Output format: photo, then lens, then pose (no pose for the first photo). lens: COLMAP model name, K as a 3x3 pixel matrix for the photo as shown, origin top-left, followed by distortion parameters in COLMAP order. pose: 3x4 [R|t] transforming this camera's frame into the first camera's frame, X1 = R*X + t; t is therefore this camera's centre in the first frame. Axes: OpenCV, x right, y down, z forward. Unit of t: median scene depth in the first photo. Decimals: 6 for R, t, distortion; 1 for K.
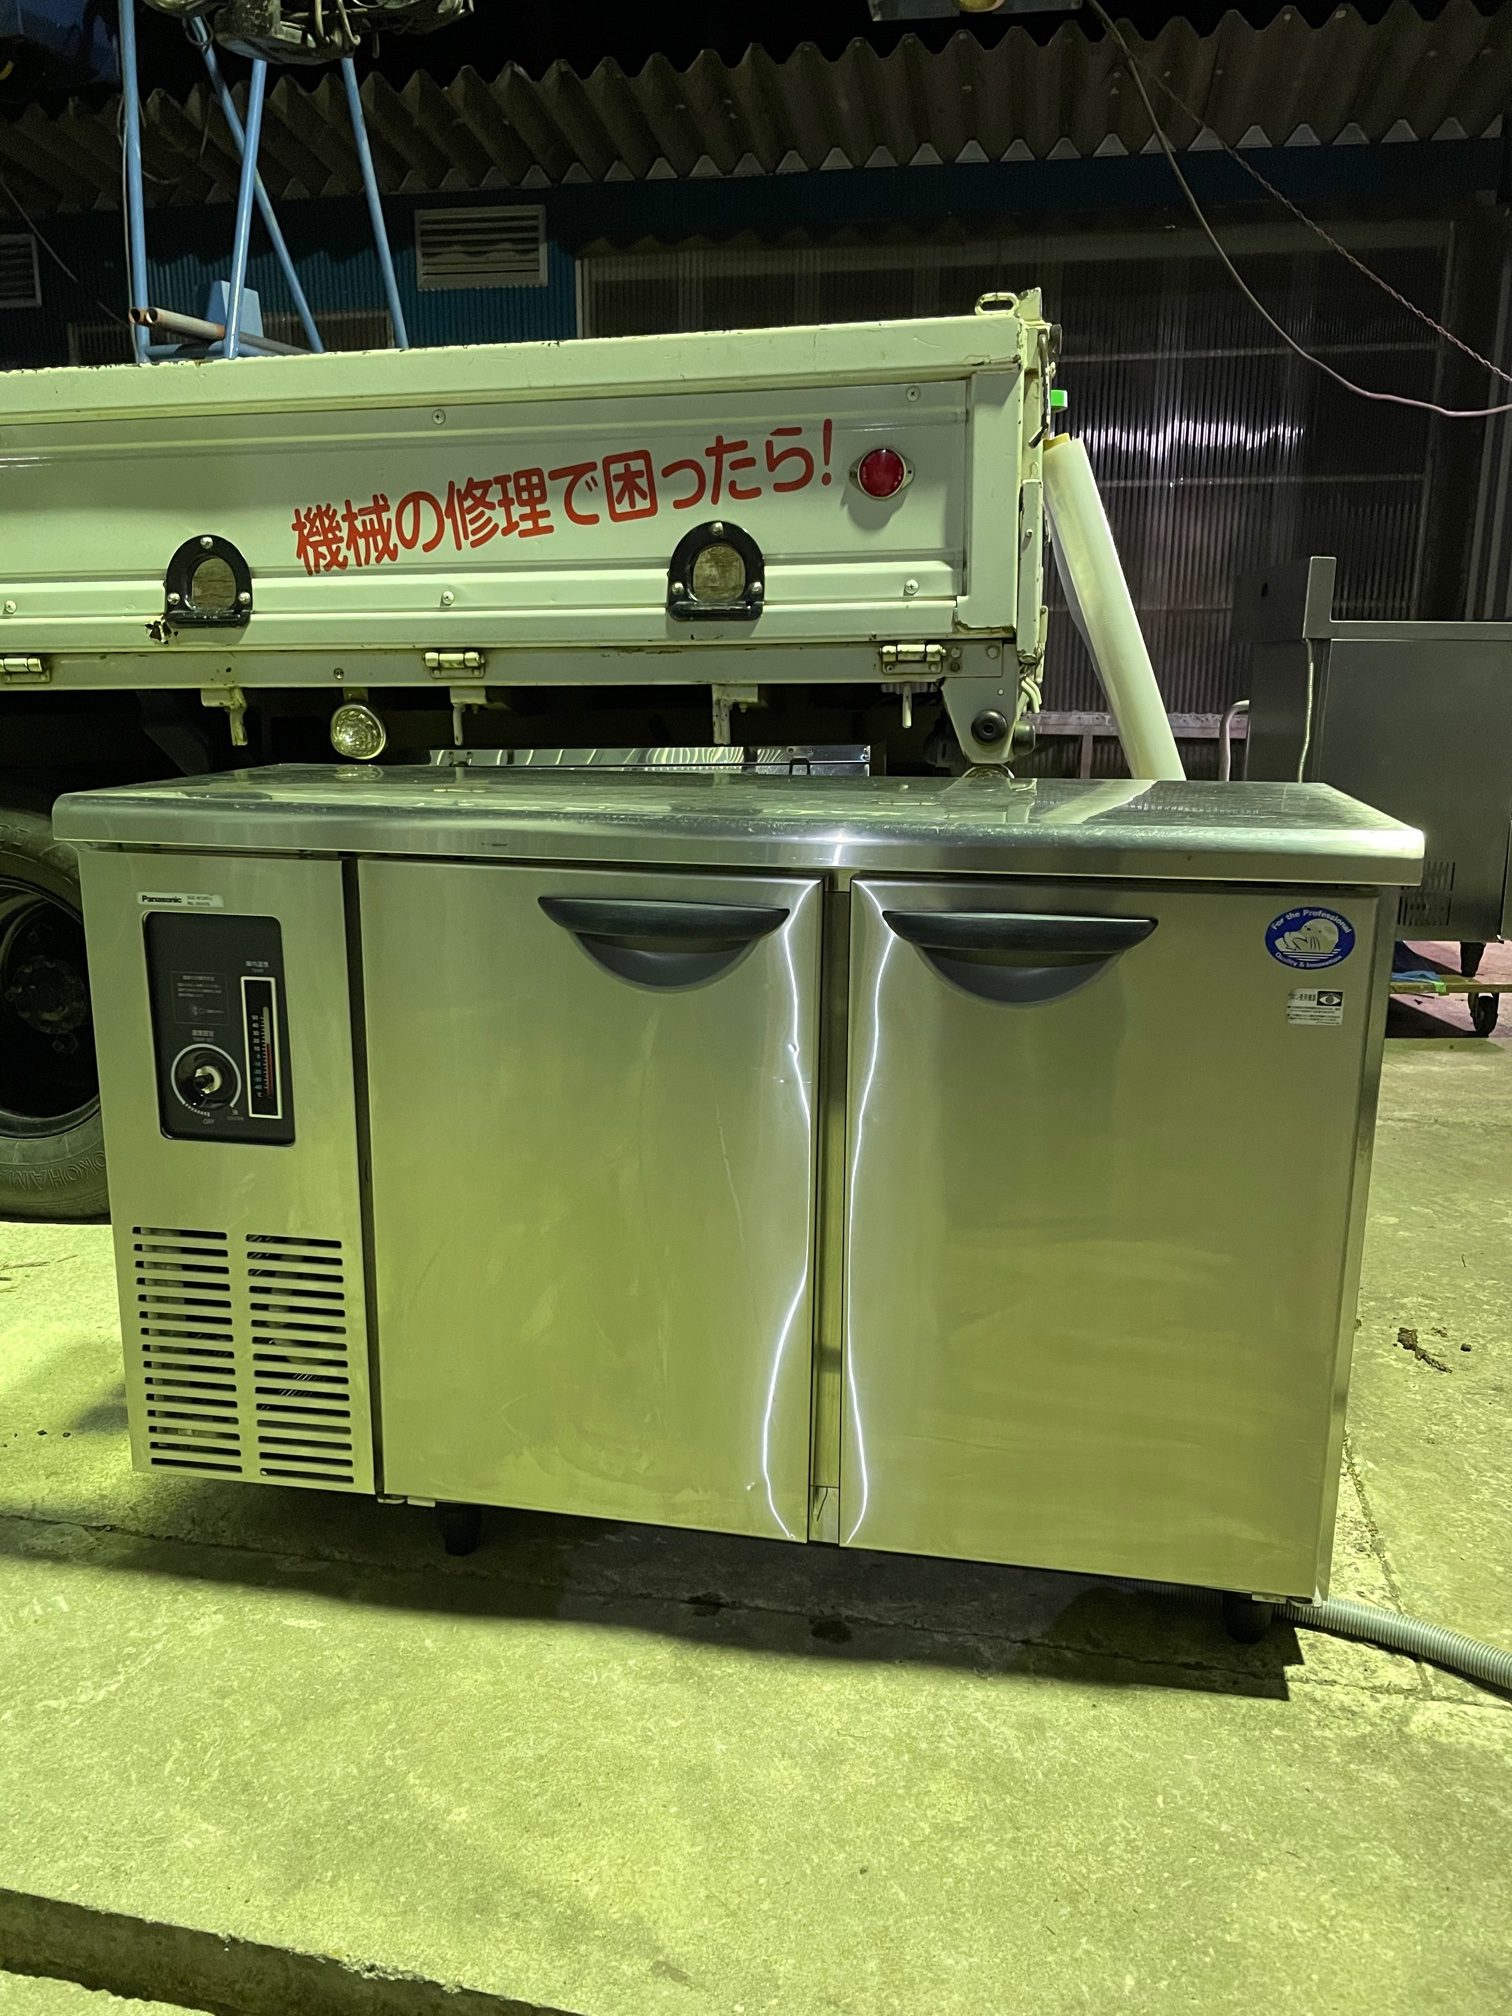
lens RADIAL K [[1503.6, 0, 763.7], [0, 1503.6, 1013.8], [0, 0, 1]] dist [0.011224, -0.016724]
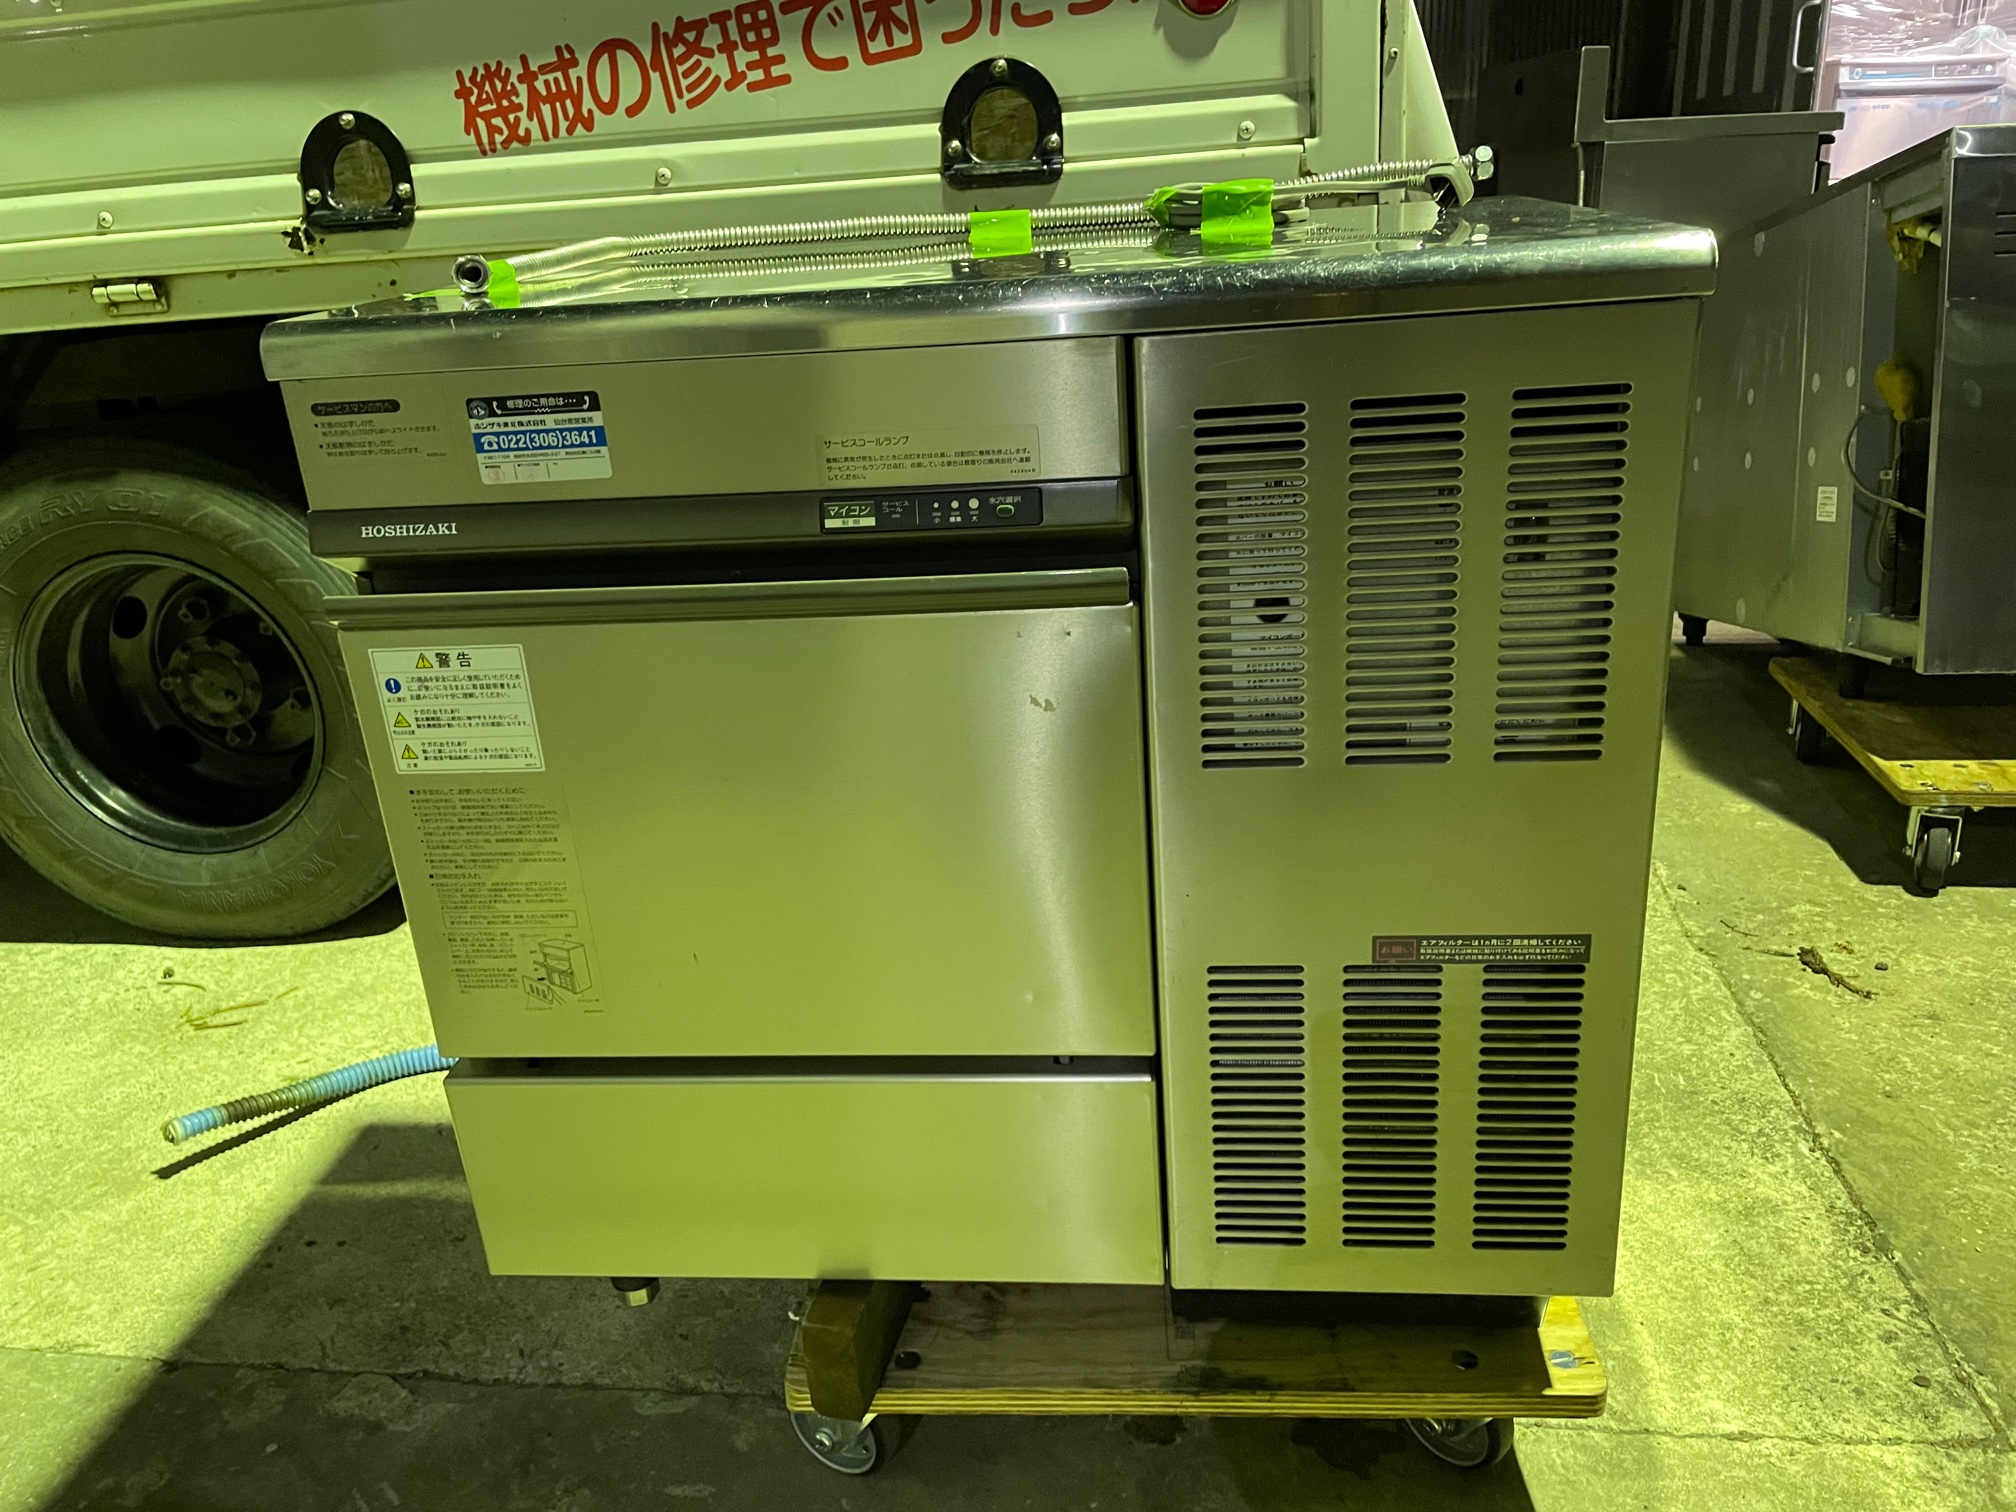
lens RADIAL K [[1503.6, 0, 997.8], [0, 1503.6, 754.5], [0, 0, 1]] dist [0.011224, -0.016724]
pose [[0.995085, -0.082696, 0.054480, -0.103127], [0.074305, 0.987180, 0.141259, -0.072575], [-0.065463, -0.136517, 0.988472, 0.153460]]
